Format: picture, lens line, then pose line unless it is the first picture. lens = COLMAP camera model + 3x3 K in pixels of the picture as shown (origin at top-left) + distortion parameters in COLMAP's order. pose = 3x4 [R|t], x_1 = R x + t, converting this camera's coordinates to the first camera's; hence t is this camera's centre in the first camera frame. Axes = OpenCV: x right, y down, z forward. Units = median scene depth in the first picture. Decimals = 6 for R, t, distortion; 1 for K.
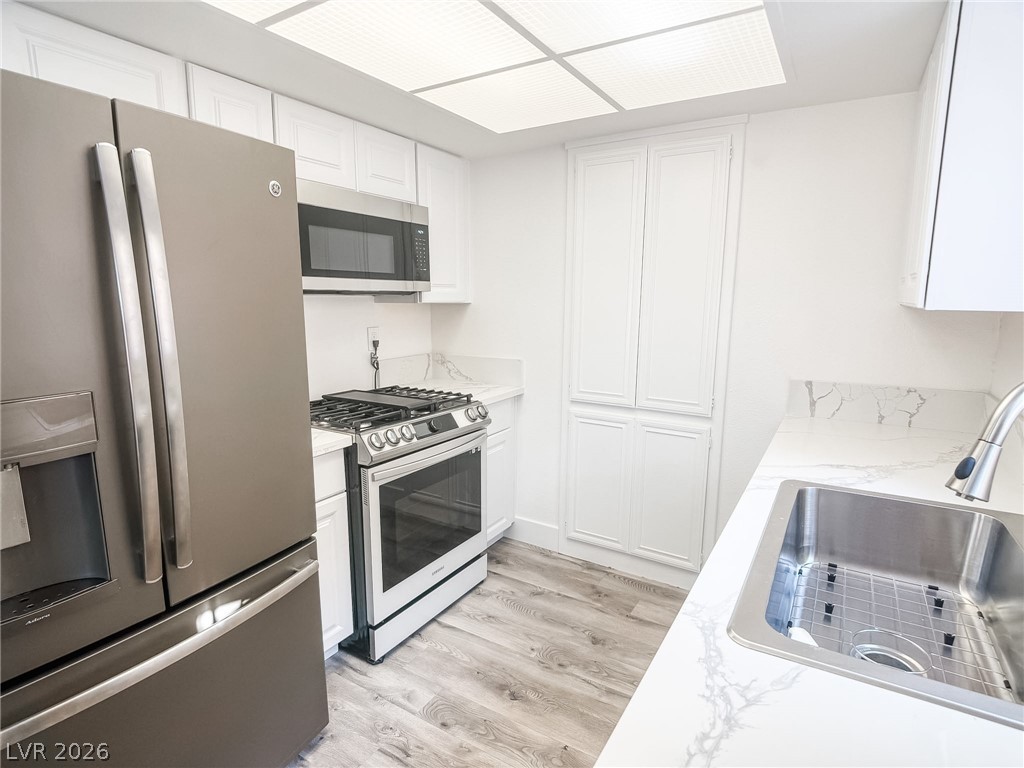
lens RADIAL K [[542.0, 0, 507.4], [0, 542.0, 389.9], [0, 0, 1]] dist [-0.007399, -0.007719]
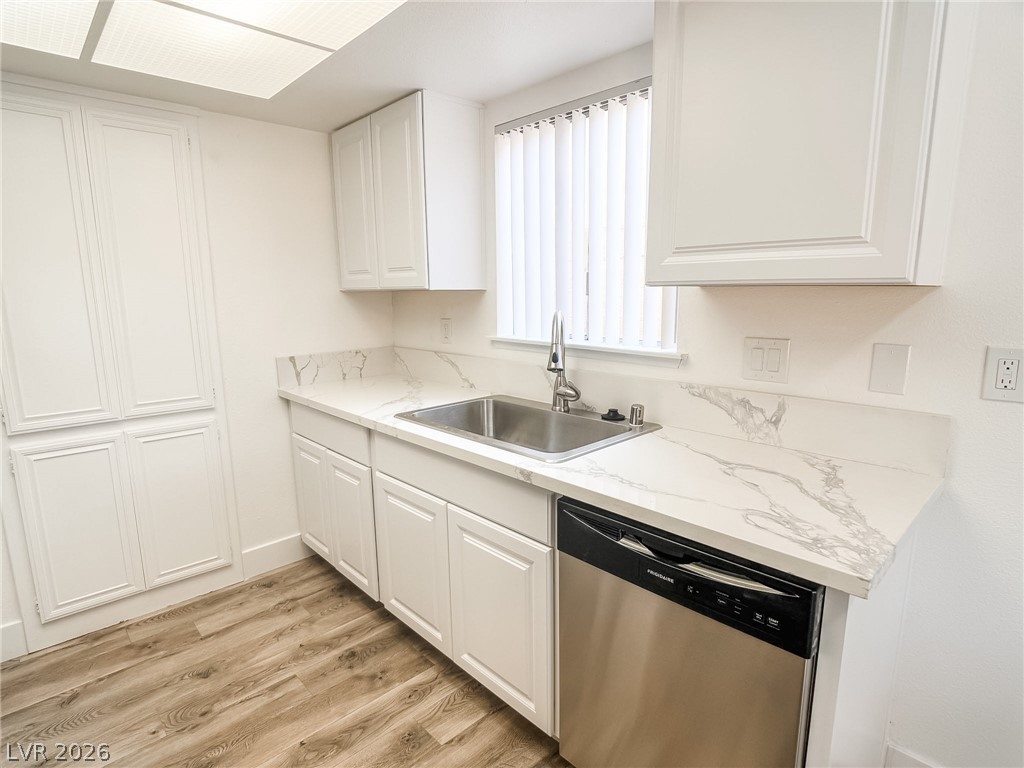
lens RADIAL K [[542.0, 0, 506.8], [0, 542.0, 396.9], [0, 0, 1]] dist [-0.007399, -0.007719]
pose [[0.256446, -0.189348, 0.947830, -0.469246], [0.183882, 0.972272, 0.144479, -0.015448], [-0.948906, 0.137238, 0.284153, 0.220721]]
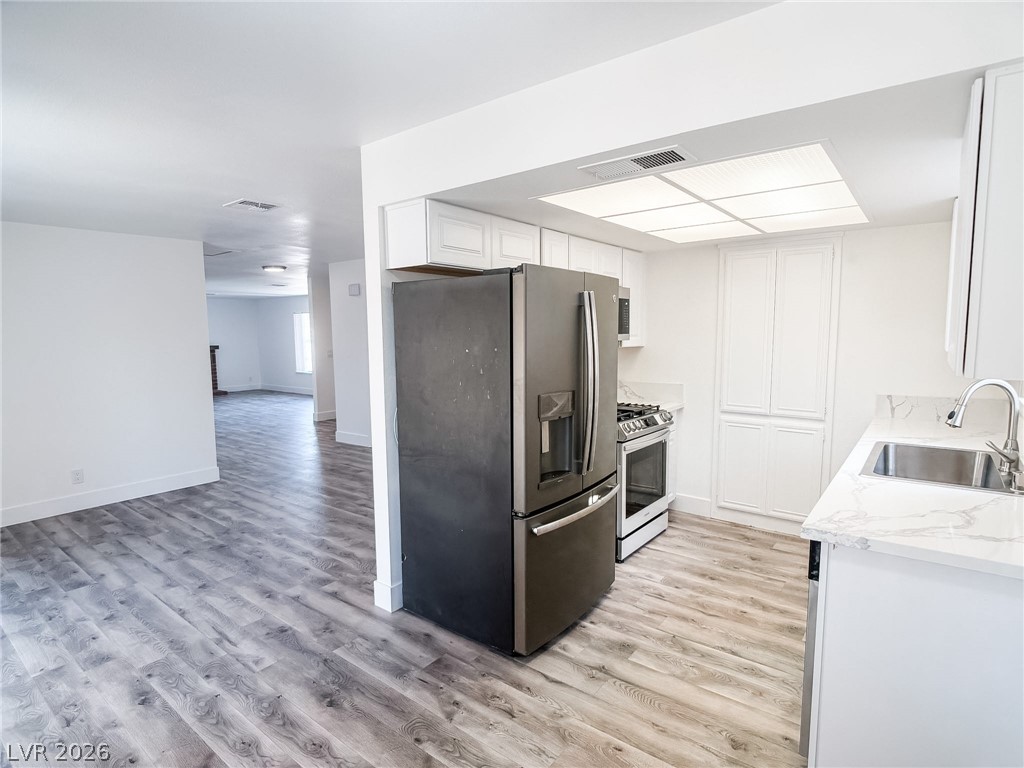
lens RADIAL K [[542.0, 0, 507.9], [0, 542.0, 385.7], [0, 0, 1]] dist [-0.007399, -0.007719]
pose [[0.993601, -0.000024, -0.112945, -0.382255], [-0.008256, 0.997309, -0.072844, 0.080260], [0.112643, 0.073310, 0.990927, -0.705680]]
